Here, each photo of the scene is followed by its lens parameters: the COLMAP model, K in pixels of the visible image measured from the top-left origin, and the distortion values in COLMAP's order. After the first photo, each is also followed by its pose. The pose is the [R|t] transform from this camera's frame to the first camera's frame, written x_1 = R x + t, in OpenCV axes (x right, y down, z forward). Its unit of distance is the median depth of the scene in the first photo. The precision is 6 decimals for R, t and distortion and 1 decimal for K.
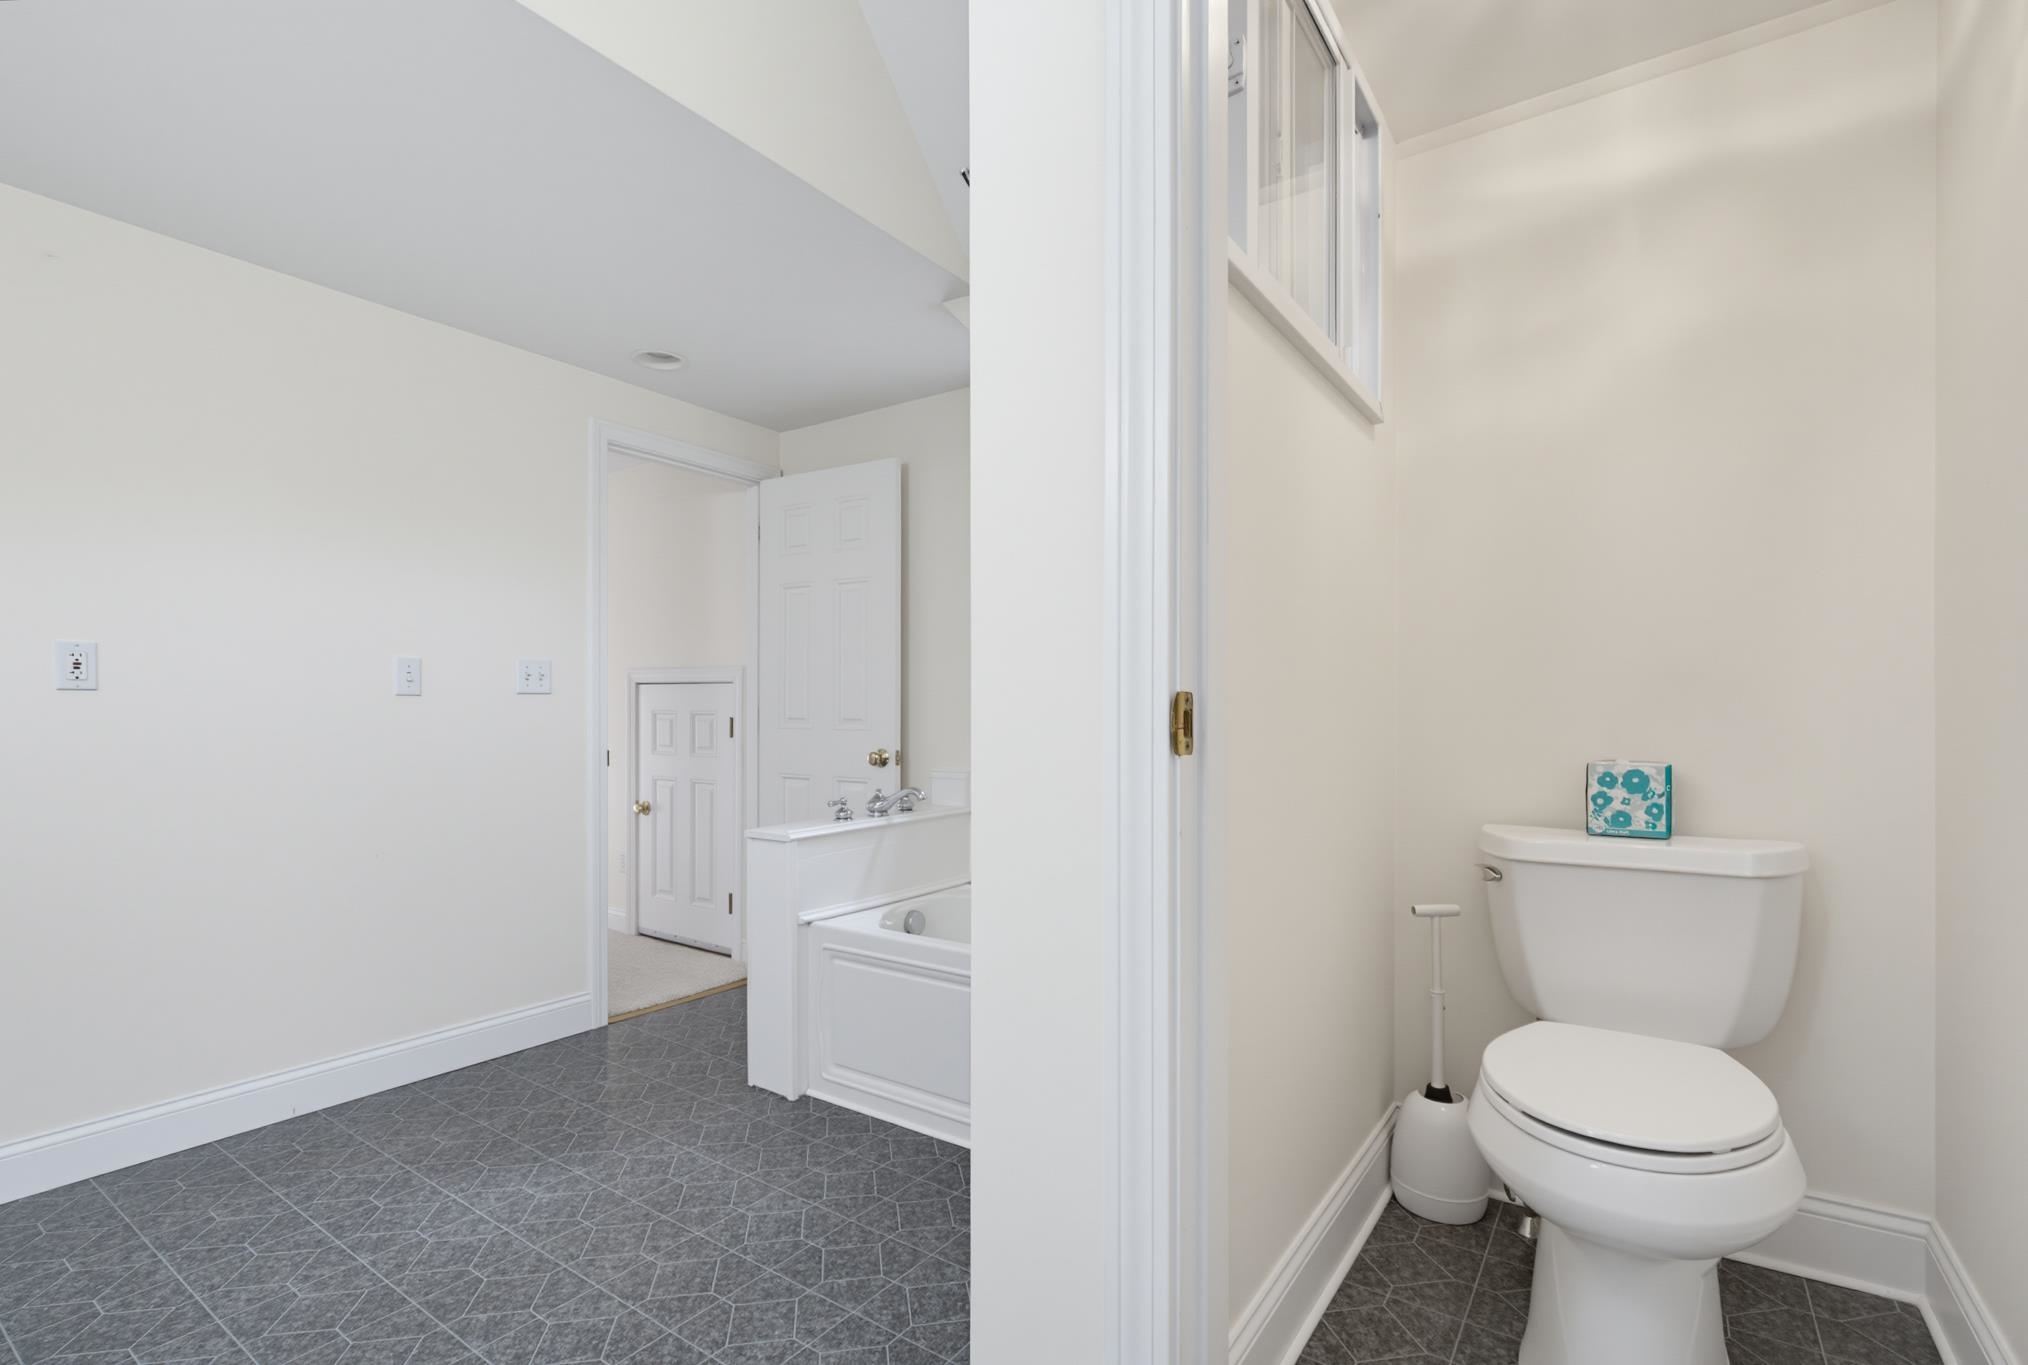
lens RADIAL K [[918.3, 0, 1024.3], [0, 918.3, 739.7], [0, 0, 1]] dist [0.003787, -0.001372]
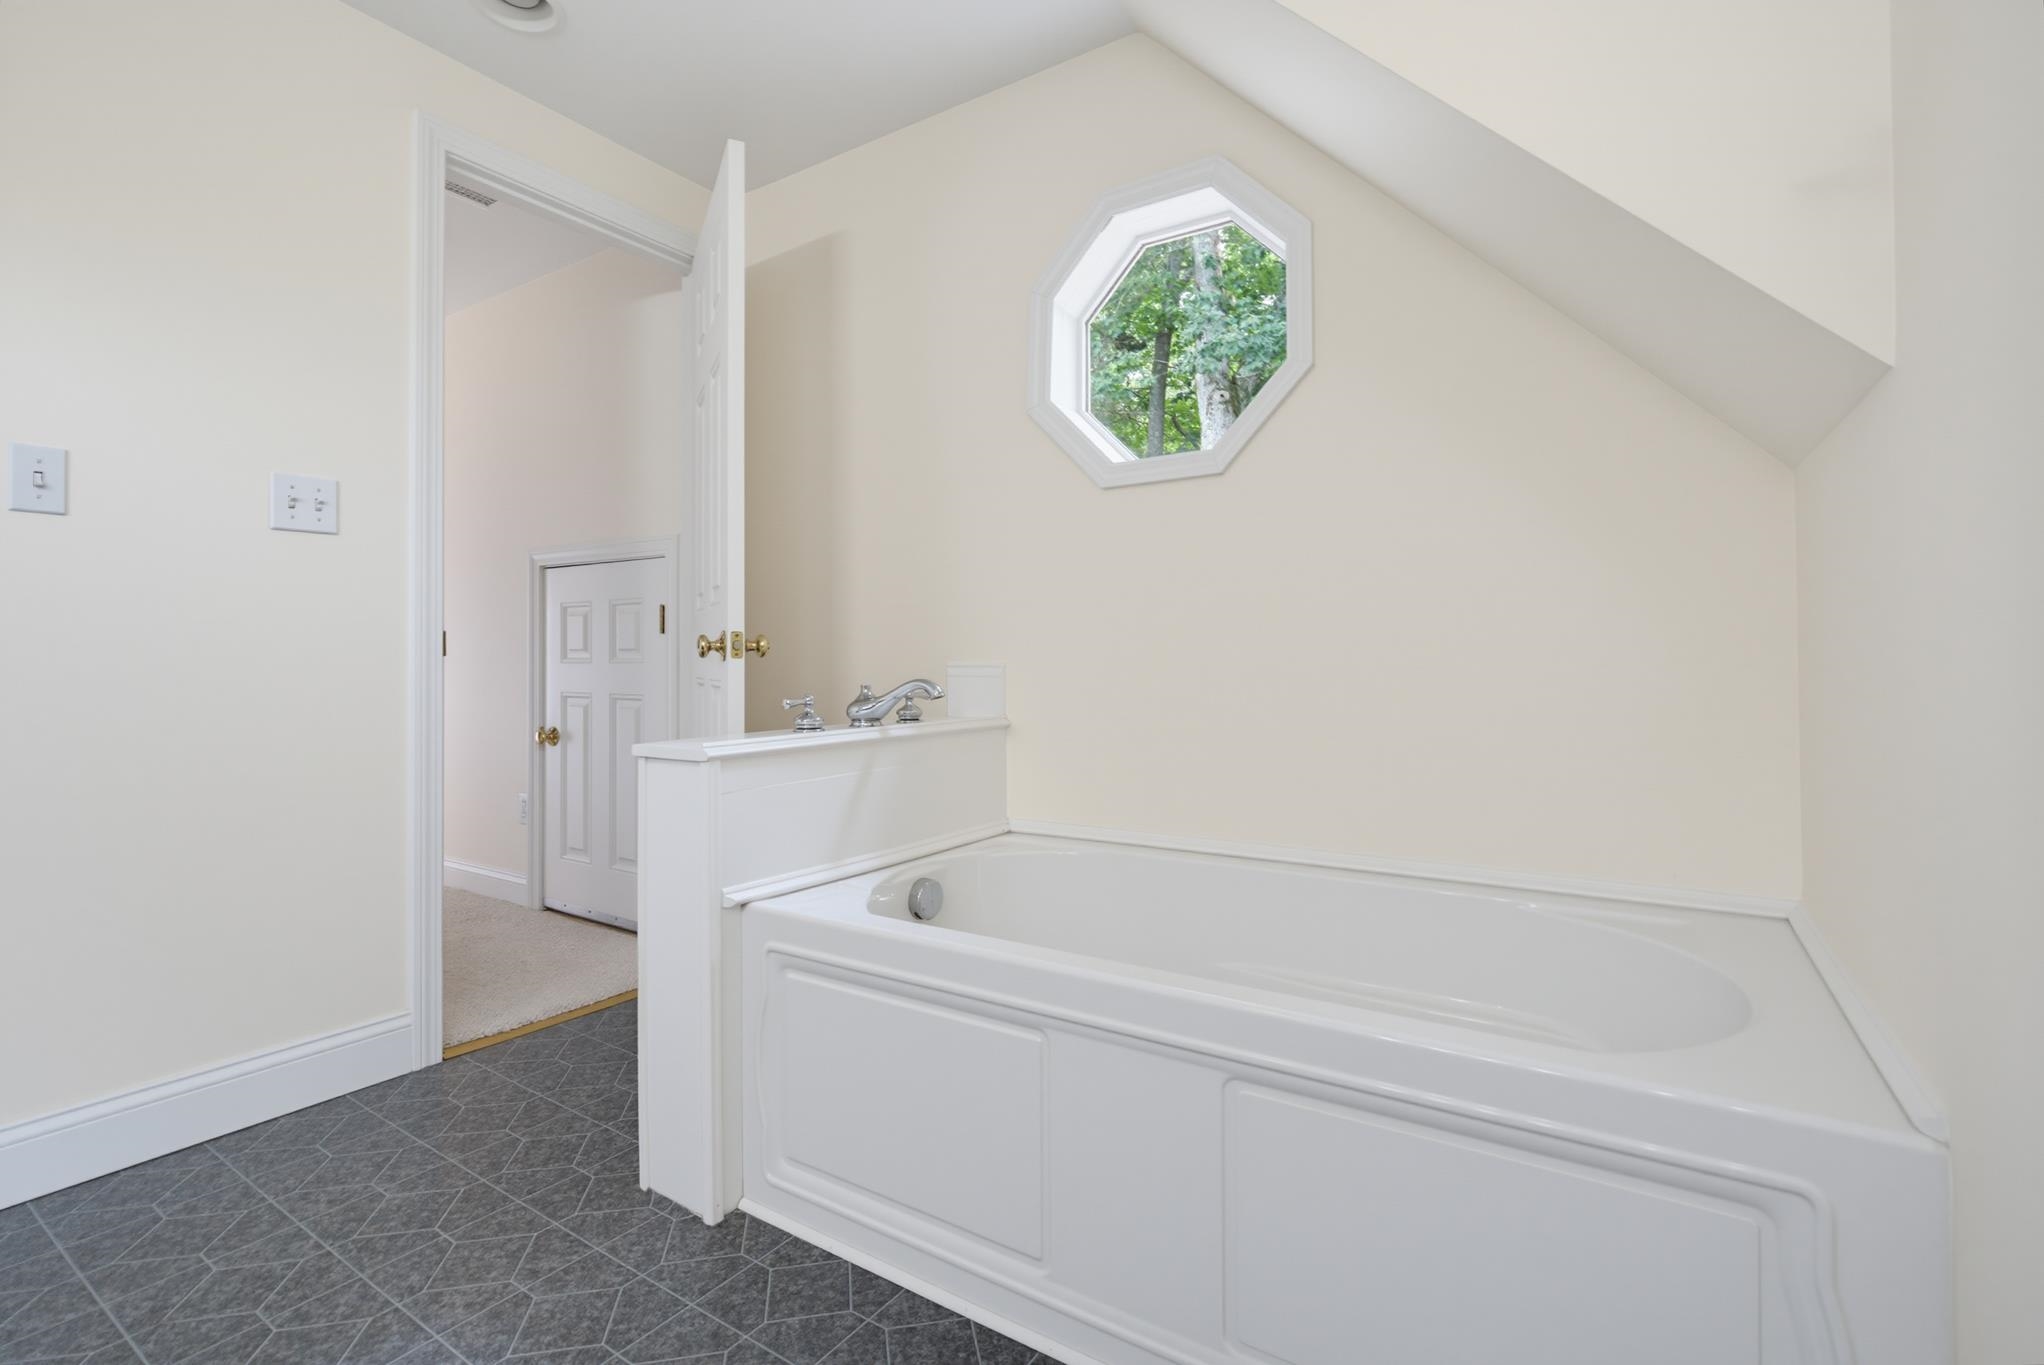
lens RADIAL K [[925.5, 0, 1032.5], [0, 925.5, 672.9], [0, 0, 1]] dist [0.003787, -0.001372]
pose [[0.999899, -0.007104, 0.012348, -0.054241], [0.007329, 0.999805, -0.018321, 0.059842], [-0.012215, 0.018410, 0.999756, 0.374253]]
